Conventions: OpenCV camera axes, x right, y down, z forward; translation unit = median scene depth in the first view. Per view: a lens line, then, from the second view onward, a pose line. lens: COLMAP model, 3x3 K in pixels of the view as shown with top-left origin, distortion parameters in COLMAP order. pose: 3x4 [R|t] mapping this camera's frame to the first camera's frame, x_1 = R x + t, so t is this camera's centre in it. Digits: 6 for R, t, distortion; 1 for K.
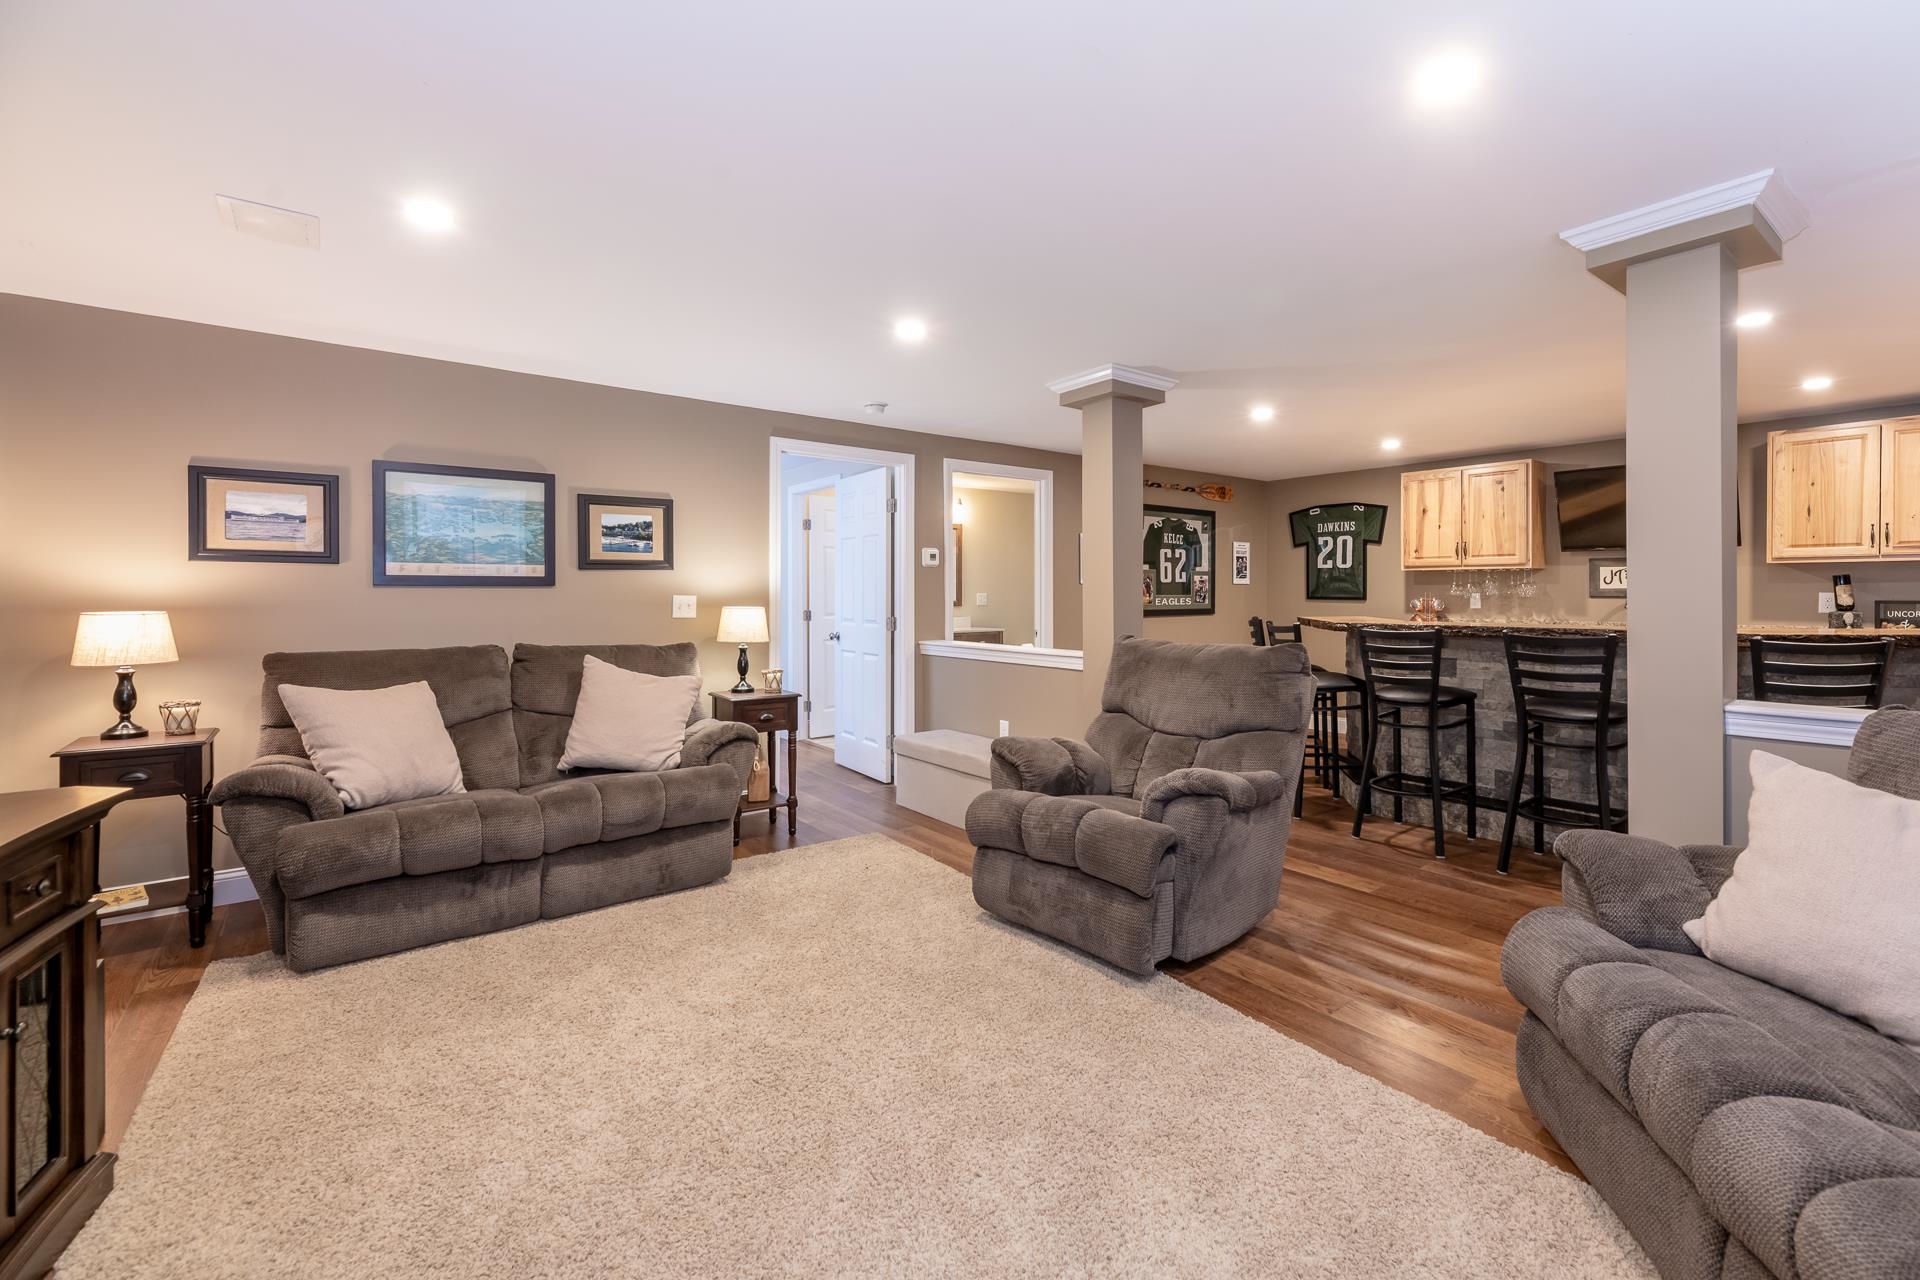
lens RADIAL K [[821.4, 0, 959.7], [0, 821.4, 584.9], [0, 0, 1]] dist [-0.000386, -0.000110]
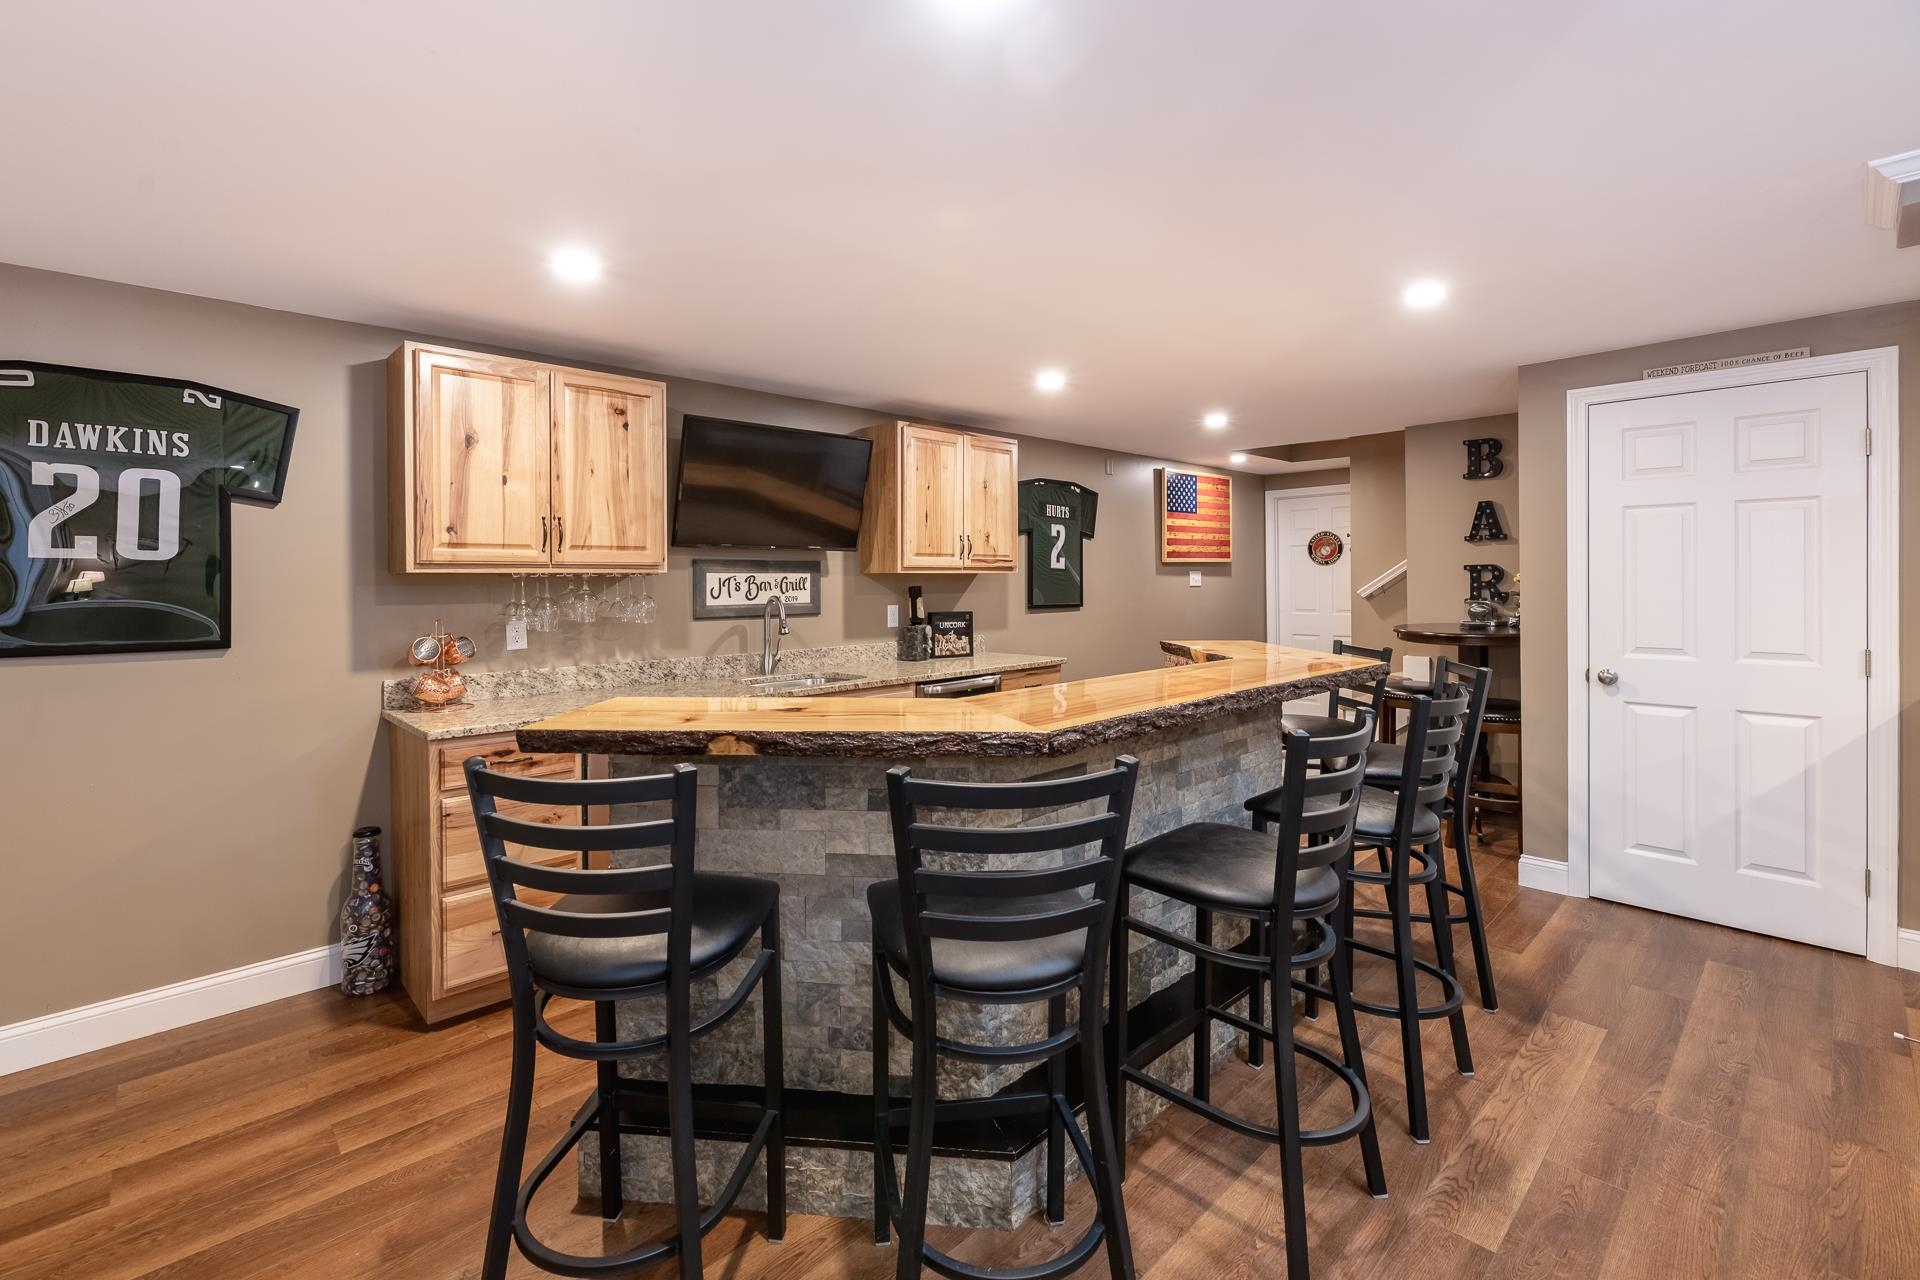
lens RADIAL K [[821.4, 0, 959.7], [0, 821.4, 584.9], [0, 0, 1]] dist [-0.000386, -0.000110]
pose [[-0.125137, -0.001553, 0.992138, 0.086956], [0.002452, 0.999995, 0.001874, -0.011090], [-0.992136, 0.002667, -0.125133, 0.756325]]
